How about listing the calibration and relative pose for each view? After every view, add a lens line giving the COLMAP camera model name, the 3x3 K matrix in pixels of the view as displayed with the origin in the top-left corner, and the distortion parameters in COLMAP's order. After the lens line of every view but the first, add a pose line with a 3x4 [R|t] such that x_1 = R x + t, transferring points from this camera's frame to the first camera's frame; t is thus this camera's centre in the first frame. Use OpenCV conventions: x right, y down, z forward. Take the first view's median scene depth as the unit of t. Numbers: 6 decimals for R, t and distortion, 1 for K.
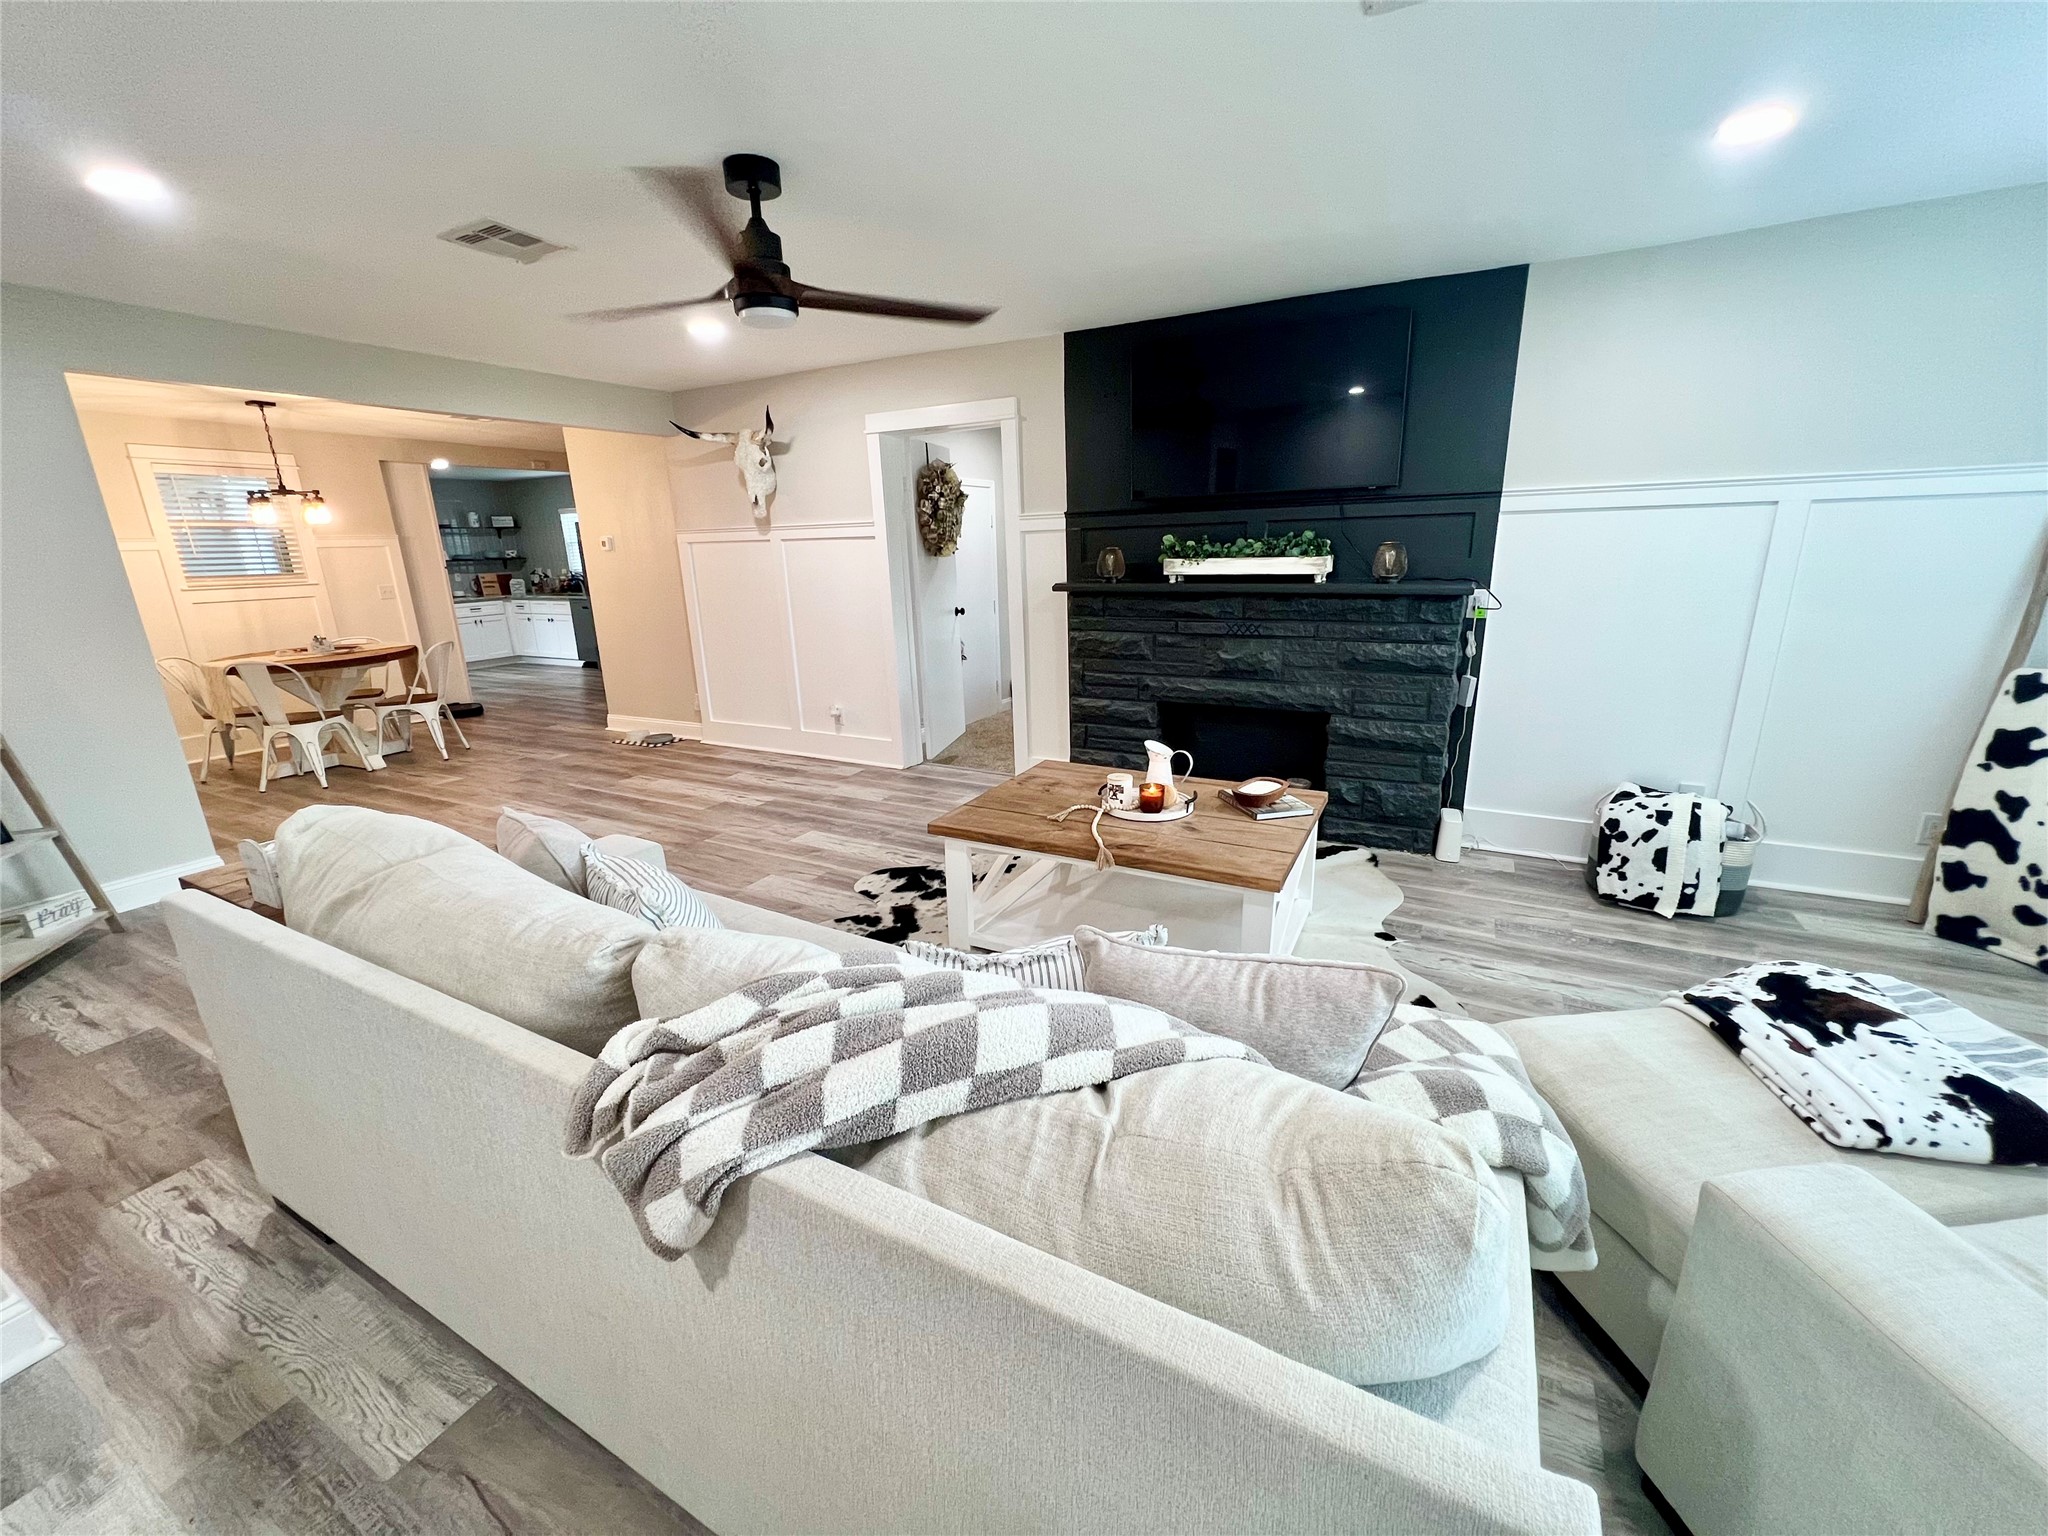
lens RADIAL K [[818.2, 0, 1026.4], [0, 818.2, 770.7], [0, 0, 1]] dist [-0.001360, -0.000404]
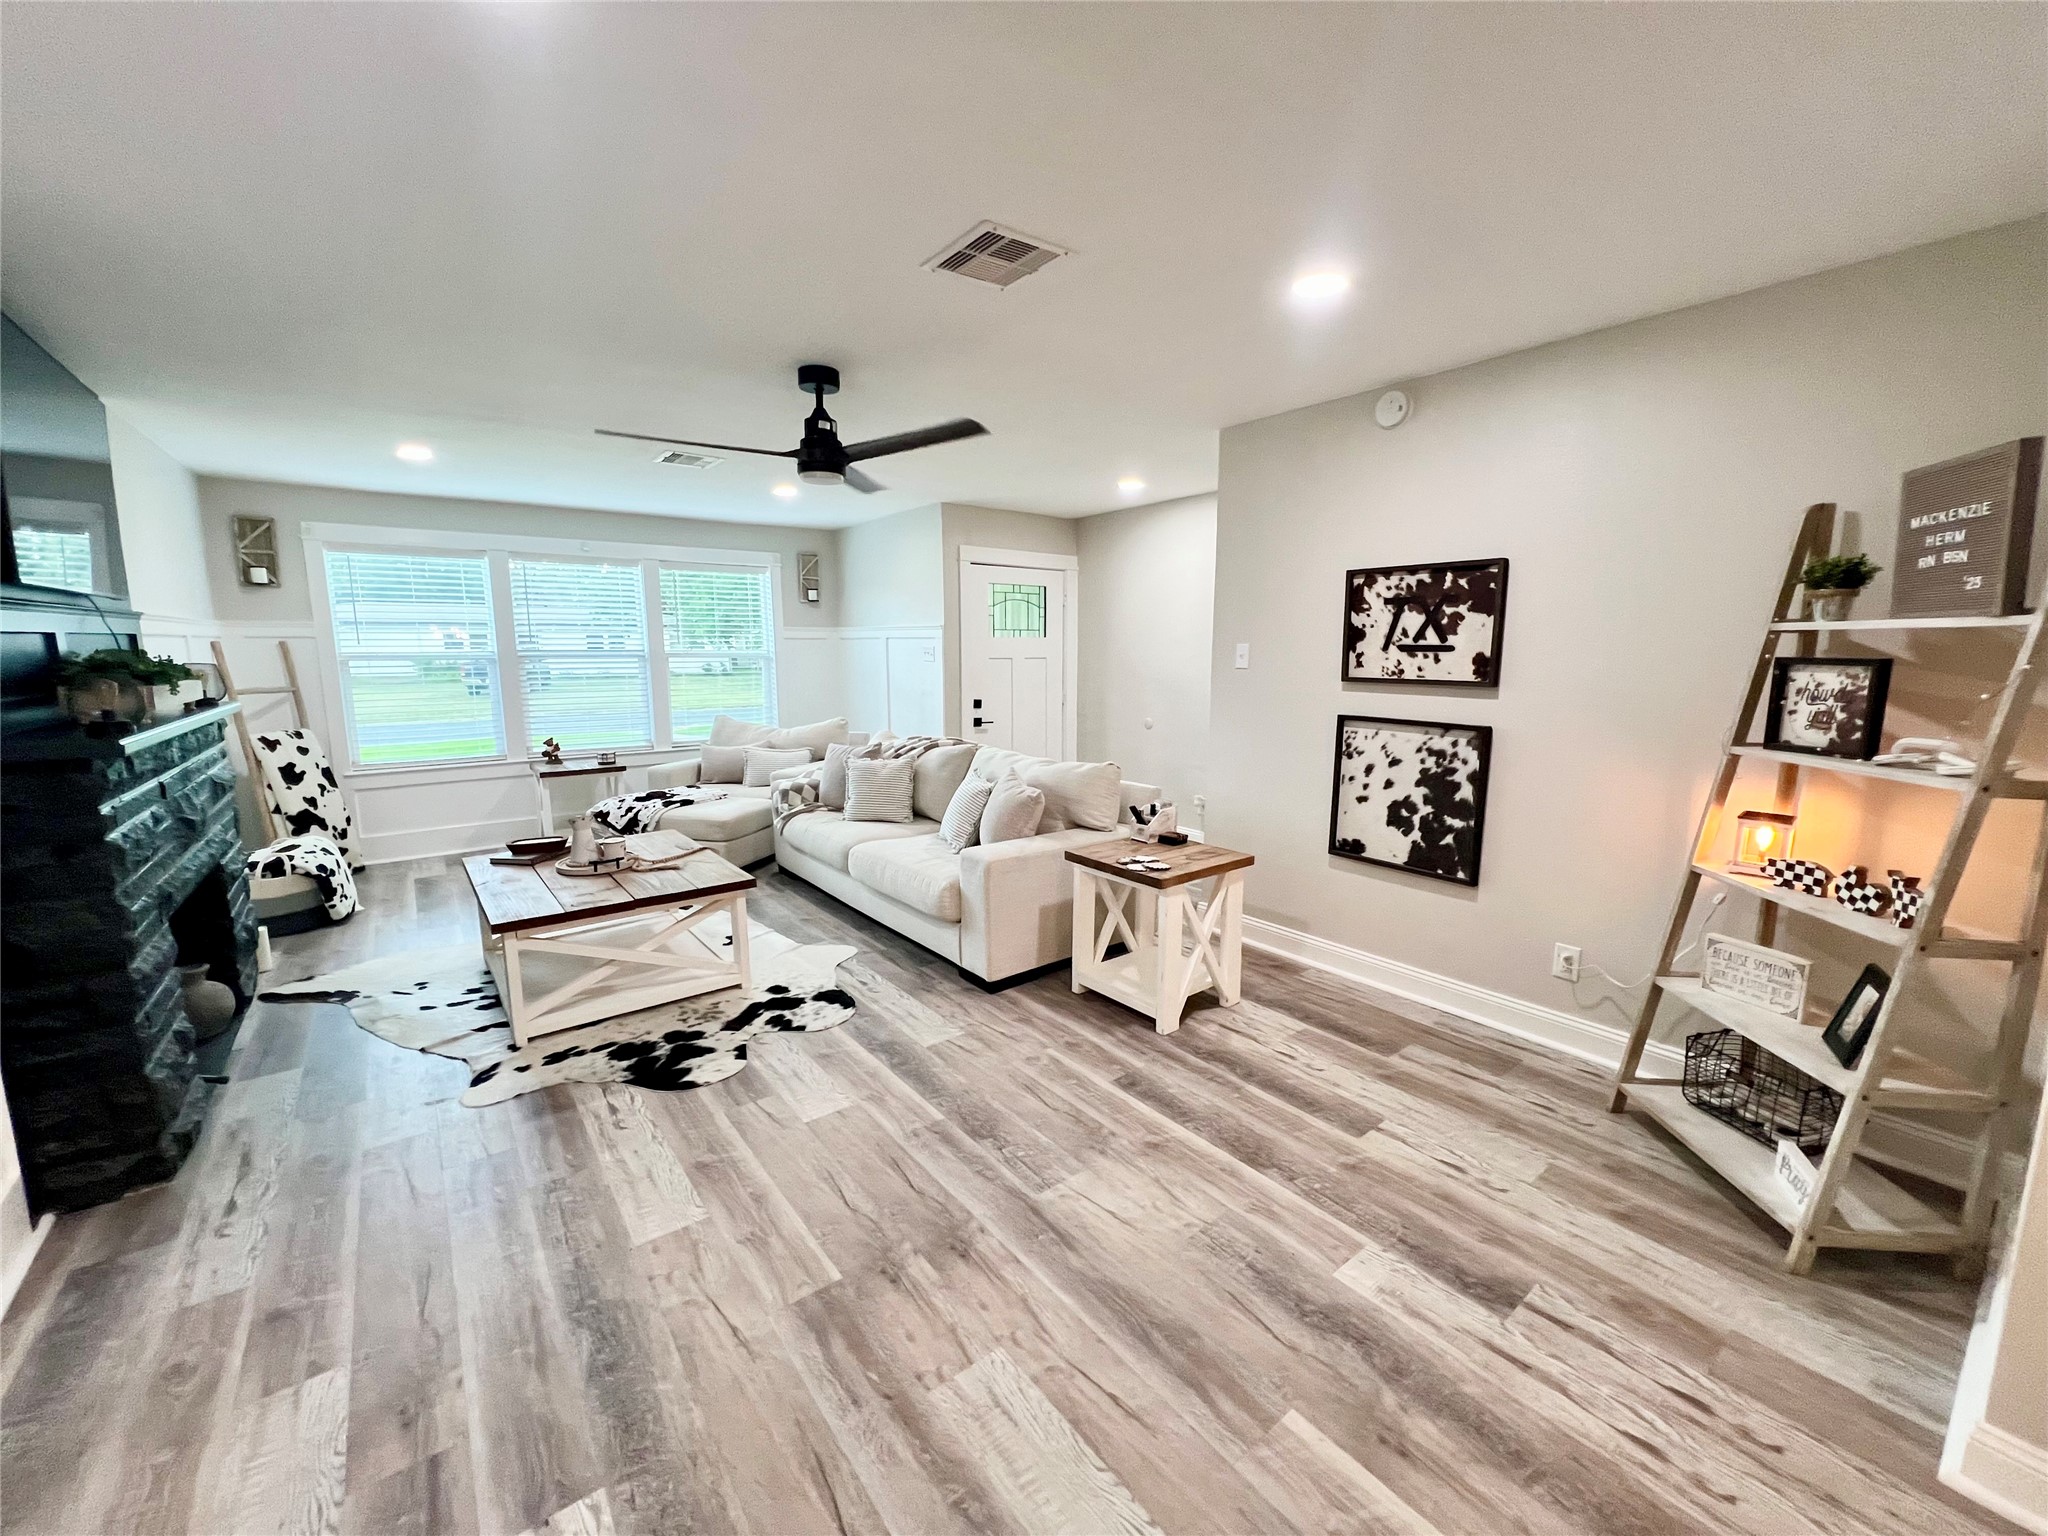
lens RADIAL K [[811.7, 0, 1023.2], [0, 811.7, 772.7], [0, 0, 1]] dist [-0.000188, -0.000021]
pose [[-0.910683, -0.036901, 0.411454, -0.767810], [0.135753, 0.913955, 0.382435, -0.381466], [-0.390163, 0.404133, -0.827314, 1.417613]]
